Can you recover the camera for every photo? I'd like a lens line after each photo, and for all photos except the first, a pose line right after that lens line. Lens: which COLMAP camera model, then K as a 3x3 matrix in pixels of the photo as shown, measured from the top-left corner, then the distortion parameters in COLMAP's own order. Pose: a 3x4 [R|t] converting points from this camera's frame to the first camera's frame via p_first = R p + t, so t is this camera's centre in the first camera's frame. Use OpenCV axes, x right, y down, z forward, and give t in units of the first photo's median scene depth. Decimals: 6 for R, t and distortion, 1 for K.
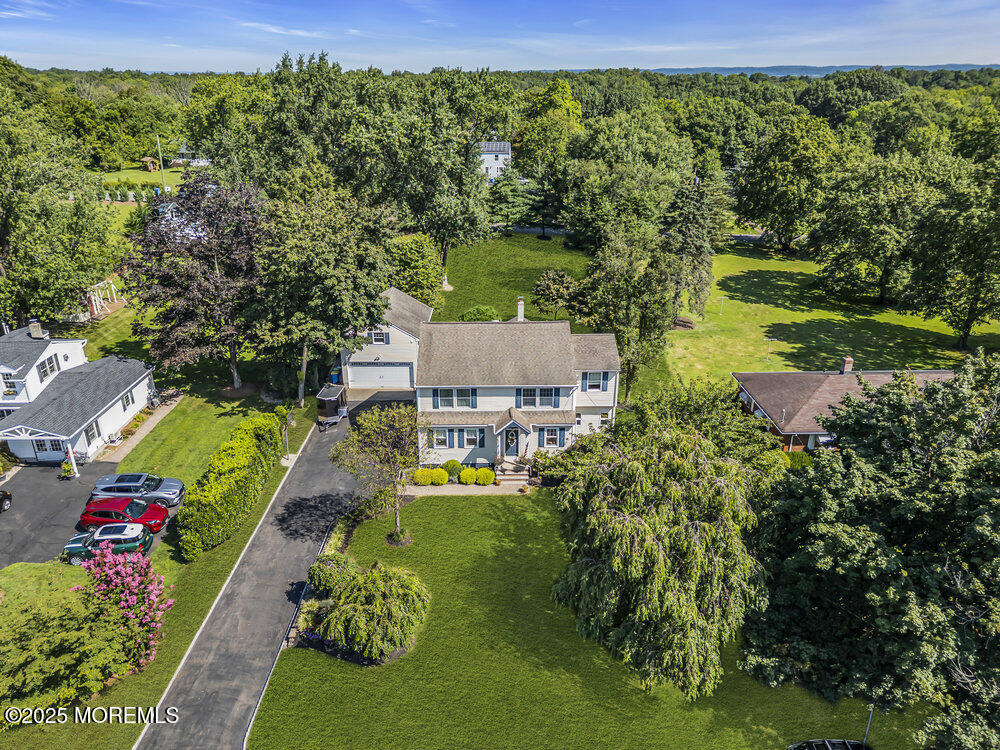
lens RADIAL K [[696.8, 0, 498.6], [0, 696.8, 369.7], [0, 0, 1]] dist [0.088208, -0.084170]
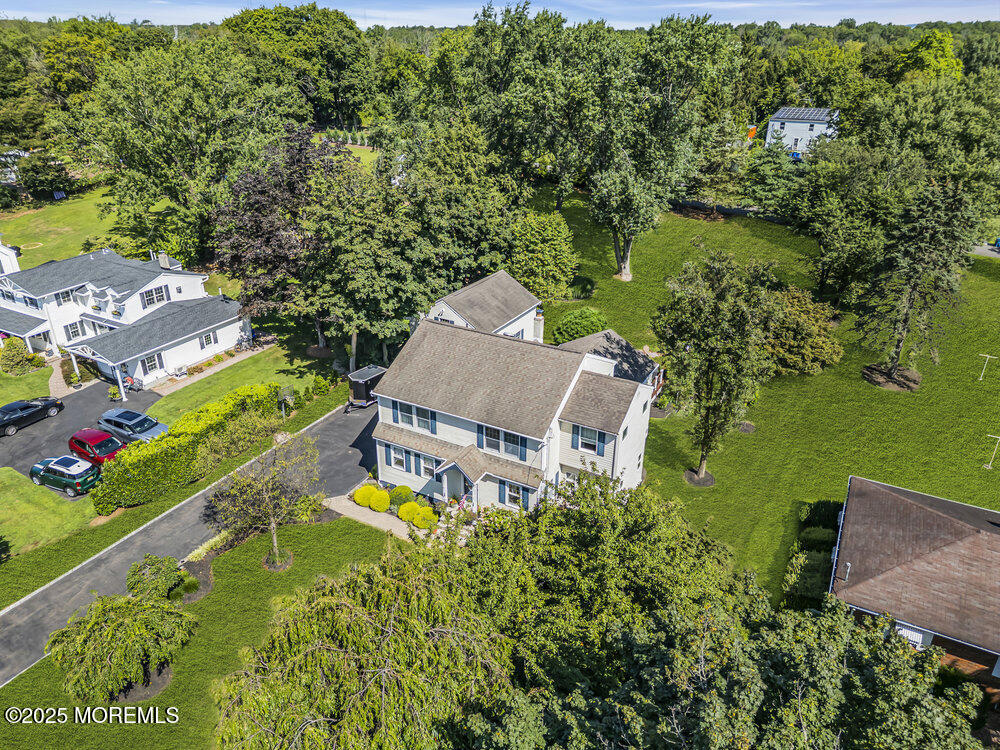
lens RADIAL K [[696.8, 0, 498.6], [0, 696.8, 369.7], [0, 0, 1]] dist [0.088208, -0.084170]
pose [[0.867815, 0.217793, -0.446613, 0.373147], [-0.194351, 0.975994, 0.098304, -0.112145], [0.457302, 0.001490, 0.889310, 0.288869]]
